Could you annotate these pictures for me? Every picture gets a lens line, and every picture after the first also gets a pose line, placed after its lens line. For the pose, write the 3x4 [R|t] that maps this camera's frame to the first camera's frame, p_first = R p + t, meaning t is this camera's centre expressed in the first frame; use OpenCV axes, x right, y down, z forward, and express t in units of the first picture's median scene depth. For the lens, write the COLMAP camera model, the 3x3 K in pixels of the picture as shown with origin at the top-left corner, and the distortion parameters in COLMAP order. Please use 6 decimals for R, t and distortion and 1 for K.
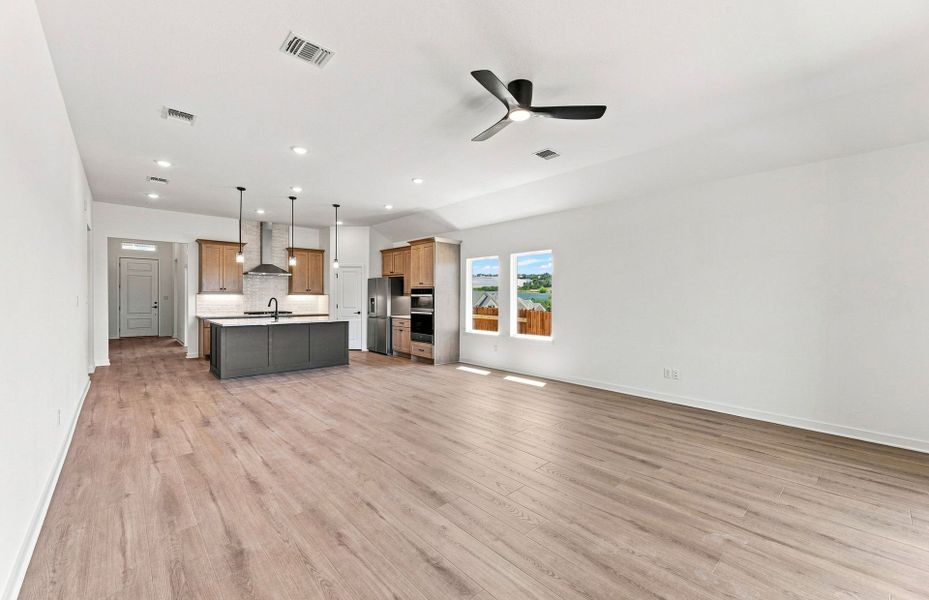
lens RADIAL K [[370.4, 0, 476.3], [0, 370.4, 300.2], [0, 0, 1]] dist [0.001868, 0.000305]
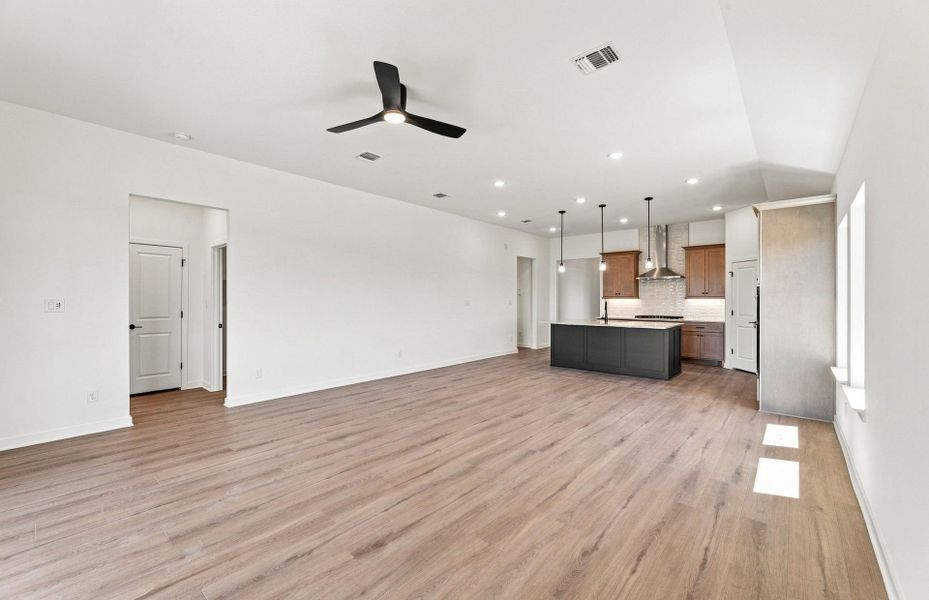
lens RADIAL K [[383.4, 0, 460.9], [0, 383.4, 298.1], [0, 0, 1]] dist [-0.001896, -0.000188]
pose [[0.096243, -0.008467, -0.995322, 0.460412], [-0.011375, 0.999889, -0.009606, -0.000838], [0.995293, 0.012247, 0.096136, 0.429901]]
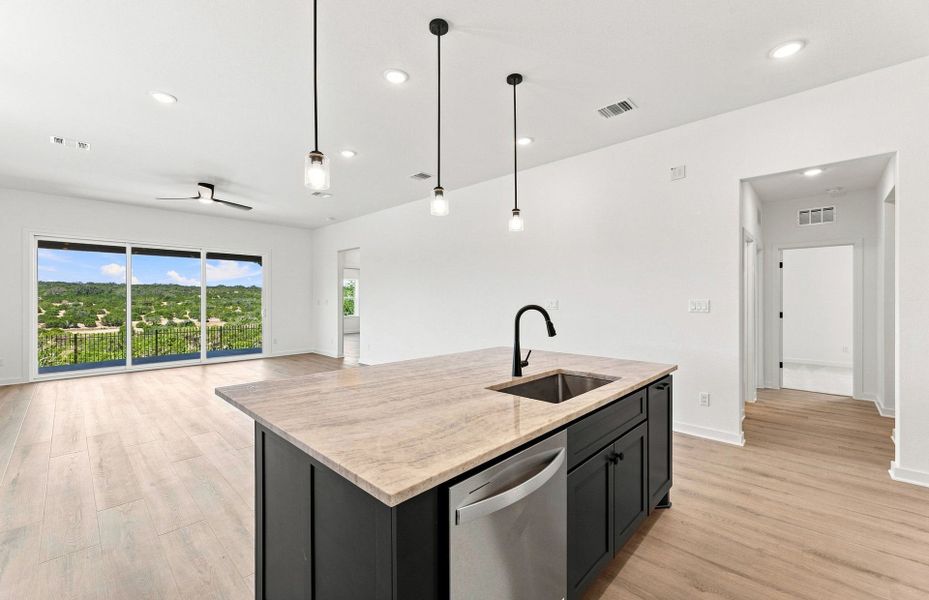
lens RADIAL K [[379.6, 0, 480.2], [0, 379.6, 300.3], [0, 0, 1]] dist [-0.001594, -0.000074]
pose [[-0.997013, -0.006555, -0.076951, -0.430691], [-0.007544, 0.999893, 0.012567, -0.012708], [0.076860, 0.013110, -0.996956, 1.182602]]
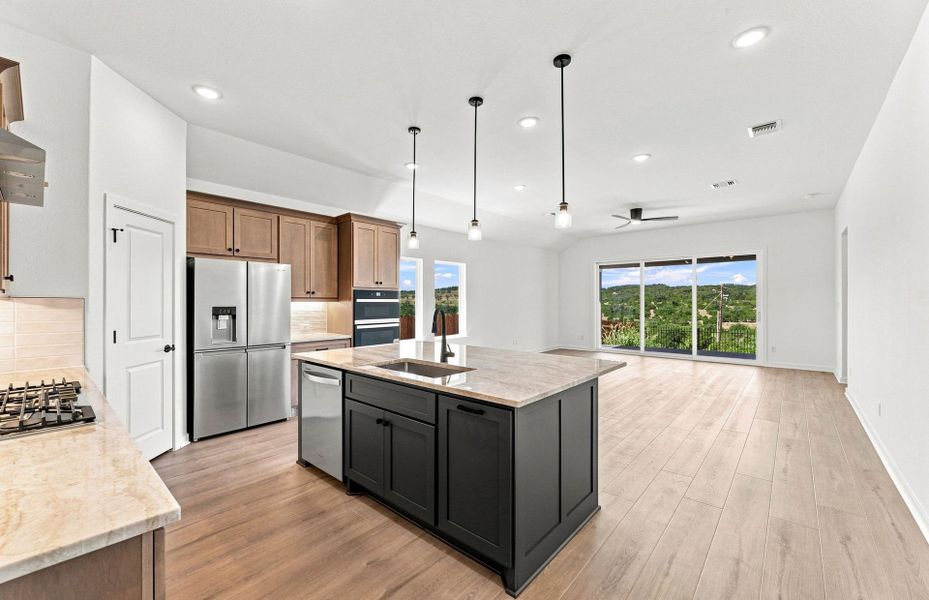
lens RADIAL K [[377.5, 0, 441.2], [0, 377.5, 302.0], [0, 0, 1]] dist [-0.001328, -0.000081]
pose [[-0.065764, -0.007519, 0.997807, -0.848584], [0.012809, 0.999883, 0.008379, -0.014141], [-0.997753, 0.013332, -0.065660, 0.926513]]
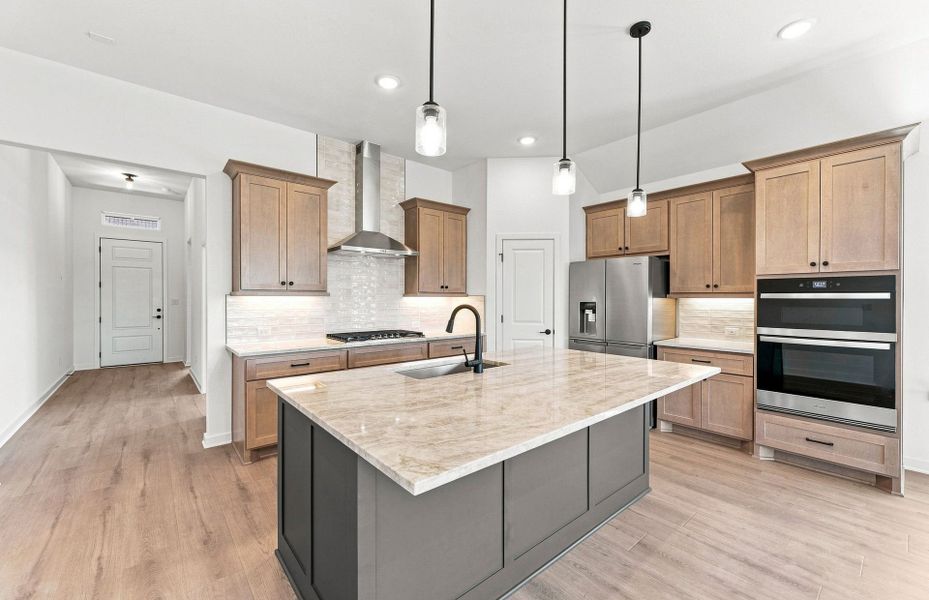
lens RADIAL K [[373.4, 0, 484.8], [0, 373.4, 298.6], [0, 0, 1]] dist [-0.003734, -0.000181]
pose [[0.999722, -0.005090, -0.023010, -0.475134], [0.004882, 0.999947, -0.009082, -0.008227], [0.023055, 0.008967, 0.999694, 0.613356]]
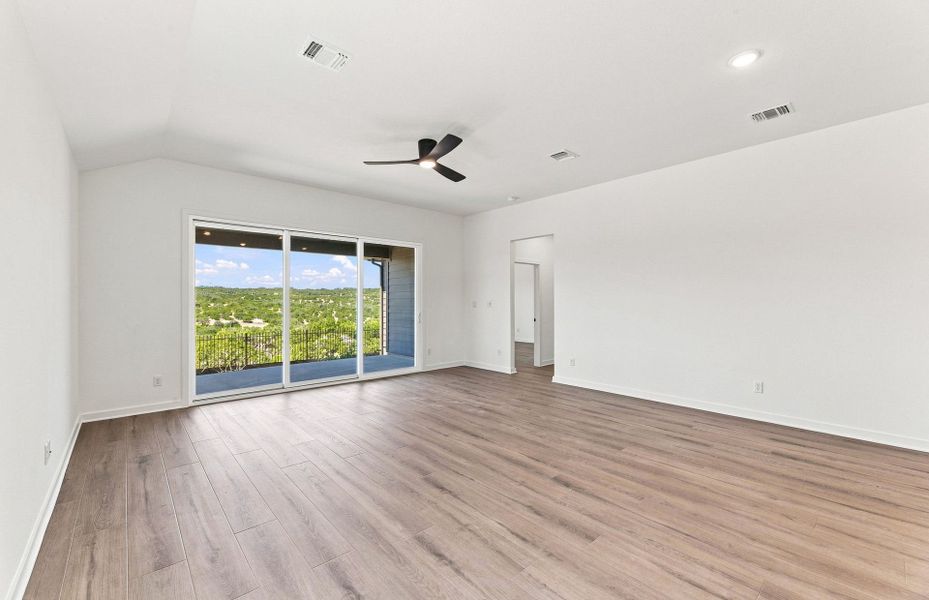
lens RADIAL K [[388.1, 0, 469.0], [0, 388.1, 299.3], [0, 0, 1]] dist [0.000651, 0.000086]
pose [[-0.999554, -0.005580, 0.029326, -0.028730], [-0.005371, 0.999960, 0.007188, -0.007182], [-0.029365, 0.007027, -0.999544, 0.945650]]
